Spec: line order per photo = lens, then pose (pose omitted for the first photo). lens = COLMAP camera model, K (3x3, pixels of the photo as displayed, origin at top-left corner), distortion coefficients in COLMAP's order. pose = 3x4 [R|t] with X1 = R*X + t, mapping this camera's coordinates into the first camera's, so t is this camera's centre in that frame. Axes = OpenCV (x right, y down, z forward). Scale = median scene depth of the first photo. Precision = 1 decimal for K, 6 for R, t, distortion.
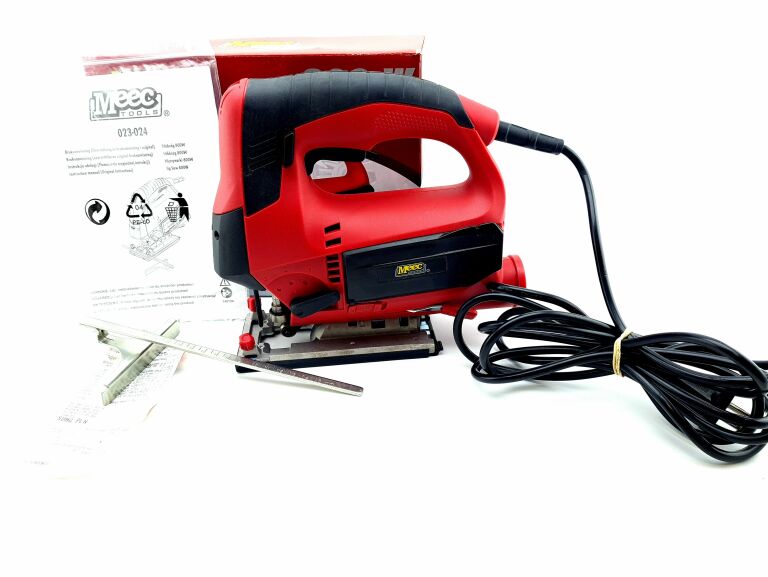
lens RADIAL K [[578.7, 0, 384.3], [0, 578.7, 292.0], [0, 0, 1]] dist [-0.027331, -0.005308]
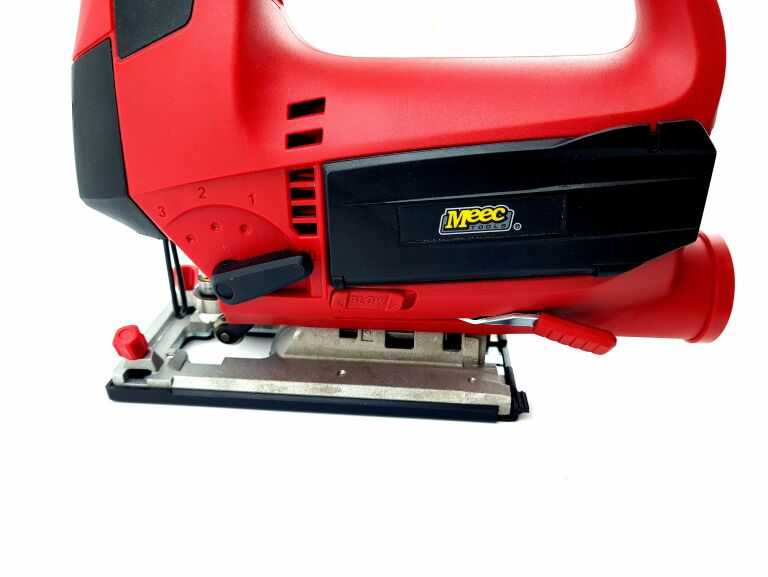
lens RADIAL K [[578.7, 0, 385.0], [0, 578.7, 282.2], [0, 0, 1]] dist [-0.027331, -0.005308]
pose [[0.985638, 0.110674, -0.127553, 0.037306], [-0.117664, 0.991863, -0.048610, 0.034111], [0.121136, 0.062920, 0.990640, 0.549847]]
